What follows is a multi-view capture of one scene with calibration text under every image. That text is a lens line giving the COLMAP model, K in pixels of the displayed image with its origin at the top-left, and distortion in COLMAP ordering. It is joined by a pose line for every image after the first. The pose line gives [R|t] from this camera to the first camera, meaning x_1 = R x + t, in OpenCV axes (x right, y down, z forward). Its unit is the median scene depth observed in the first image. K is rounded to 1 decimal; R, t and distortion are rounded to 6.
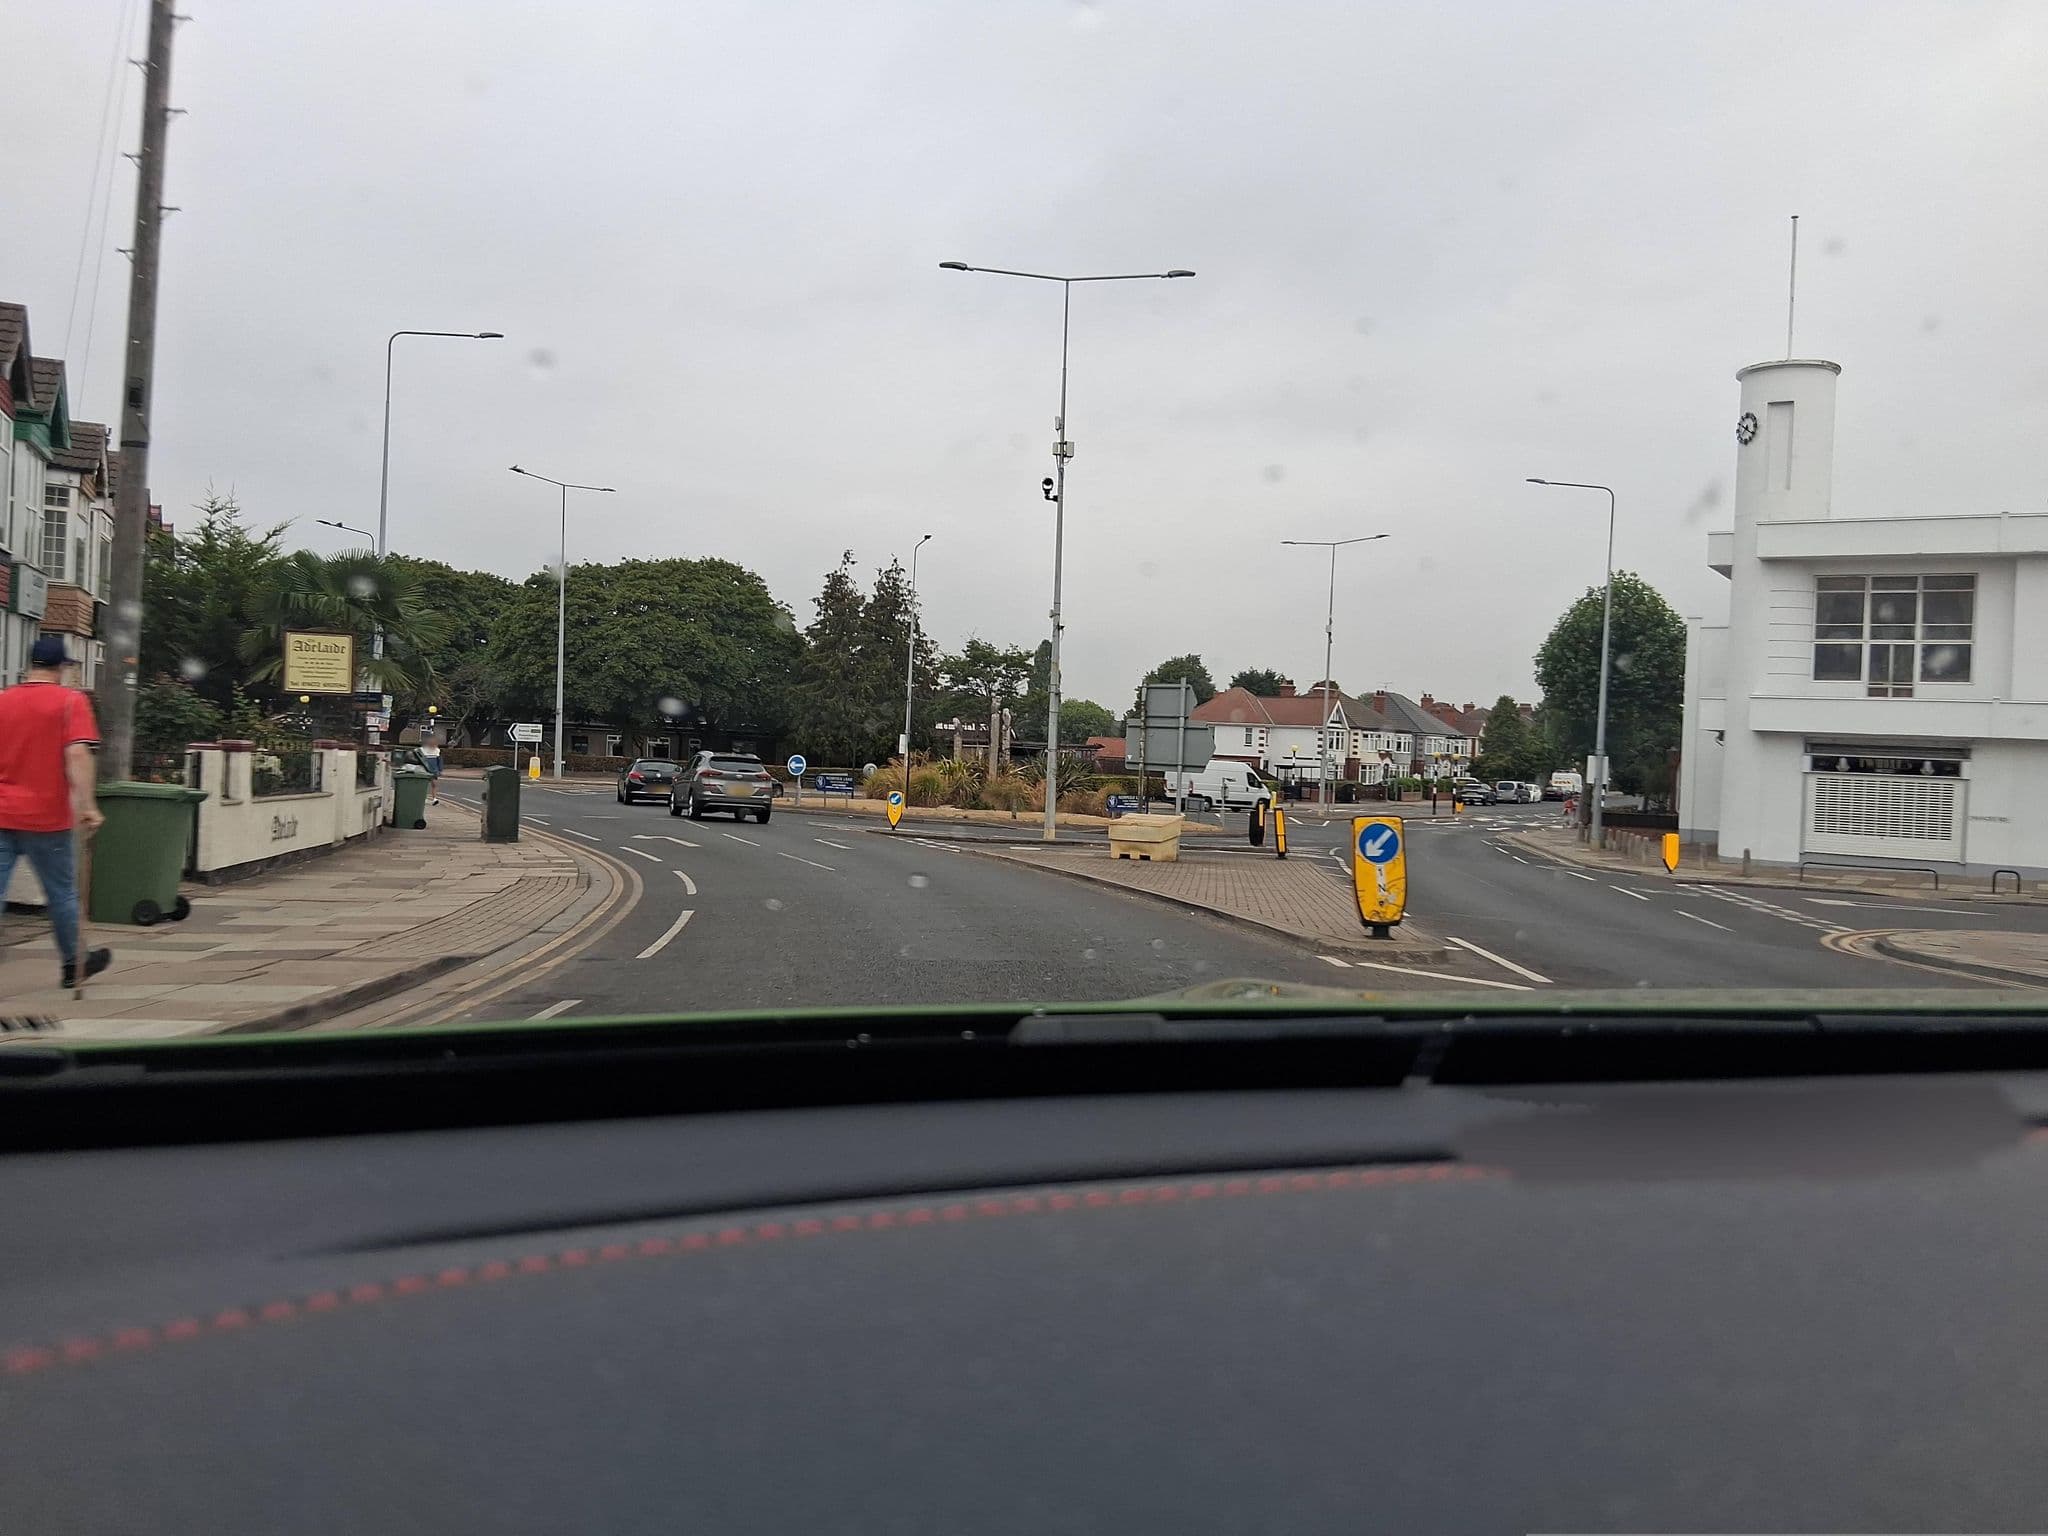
lens RADIAL K [[1502.7, 0, 999.7], [0, 1502.7, 771.0], [0, 0, 1]] dist [0.001911, -0.000920]
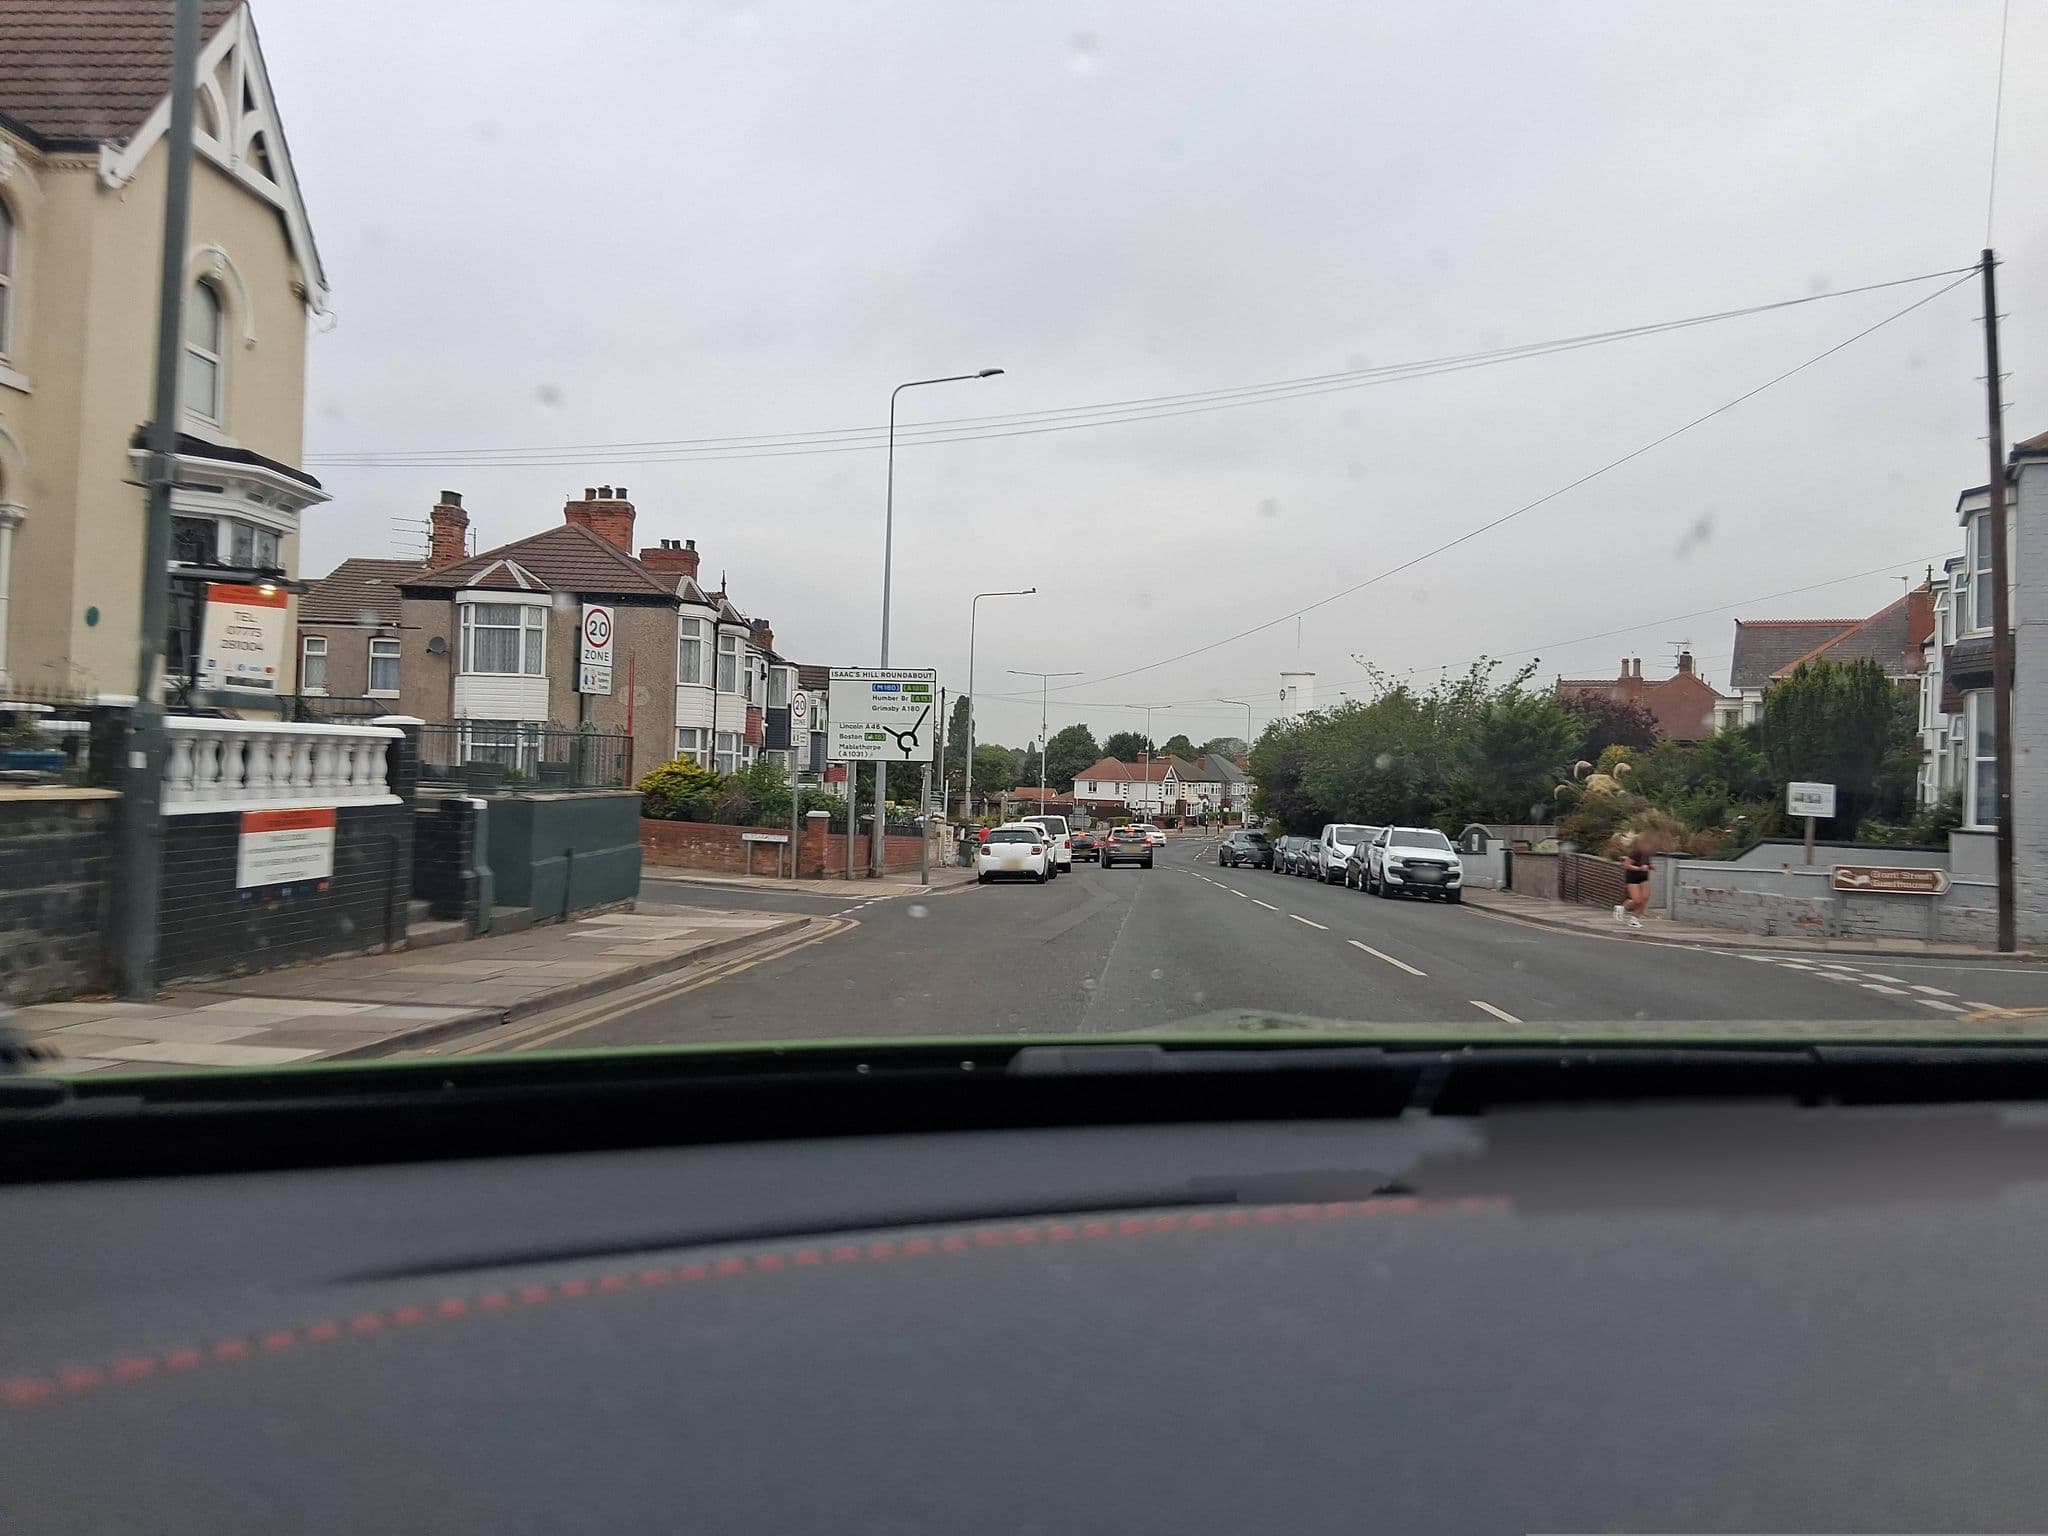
lens RADIAL K [[1508.9, 0, 1024.0], [0, 1508.9, 768.0], [0, 0, 1]] dist [0.022343, -0.002247]
pose [[0.995835, -0.013059, 0.090231, -0.077757], [0.014499, 0.999777, -0.015327, -0.019753], [-0.090010, 0.016572, 0.995803, -0.585435]]
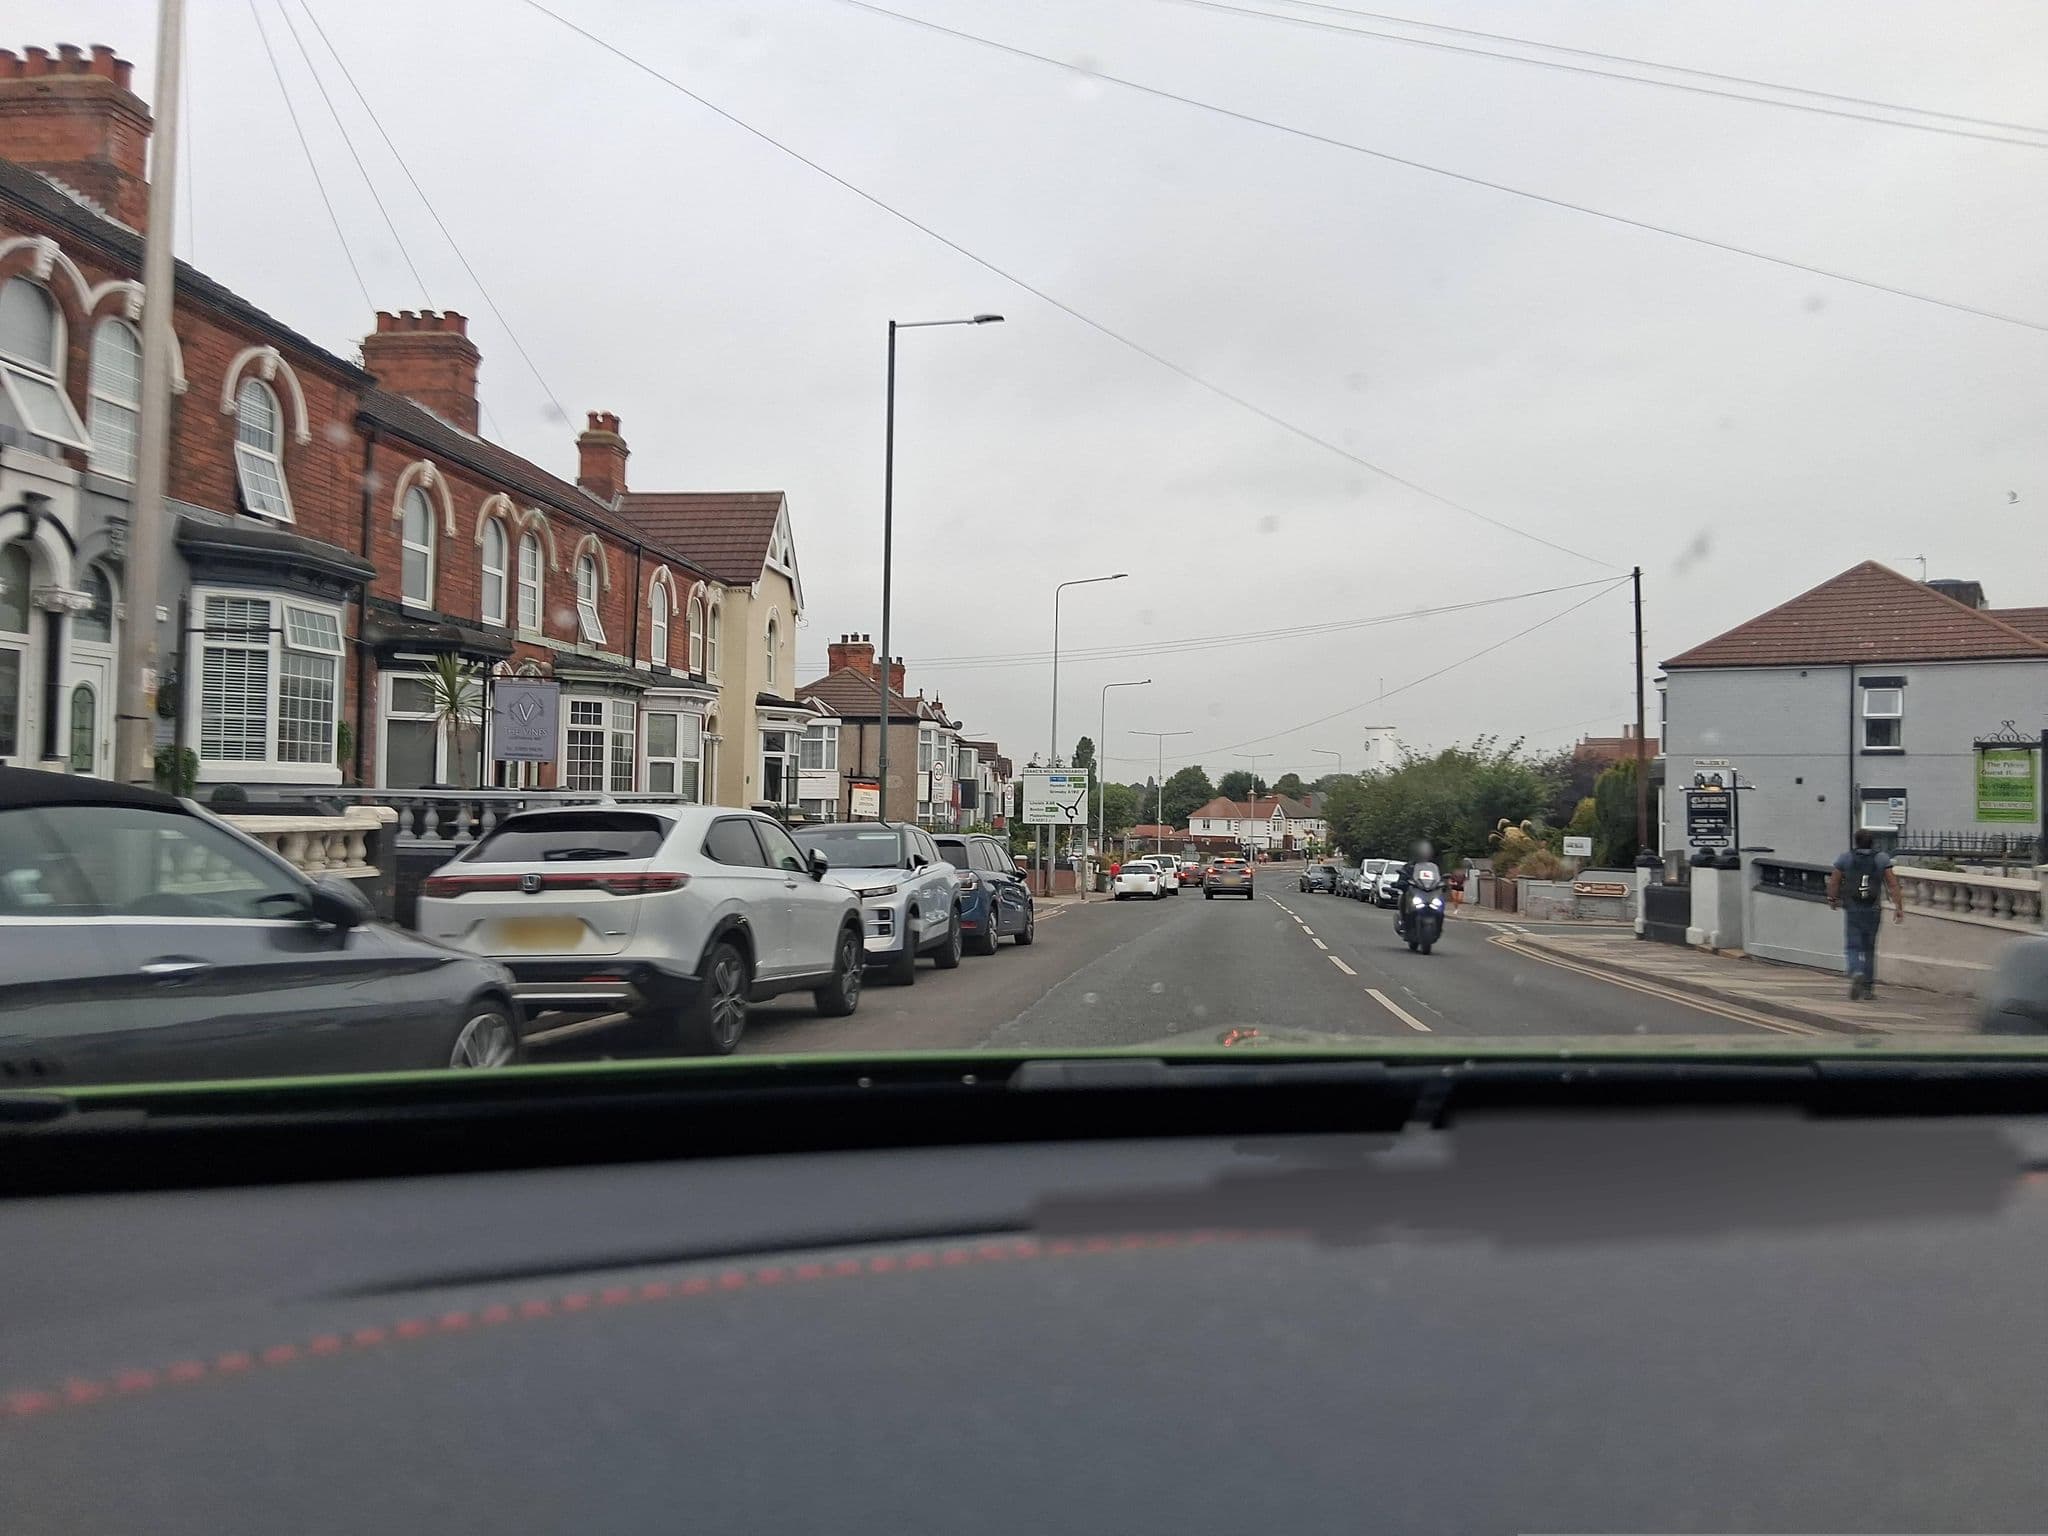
lens RADIAL K [[1508.9, 0, 1024.0], [0, 1508.9, 768.0], [0, 0, 1]] dist [0.022343, -0.002247]
pose [[0.999628, -0.024531, 0.011909, -0.092677], [0.024981, 0.998918, -0.039233, -0.024767], [-0.010934, 0.039516, 0.999159, -0.752402]]
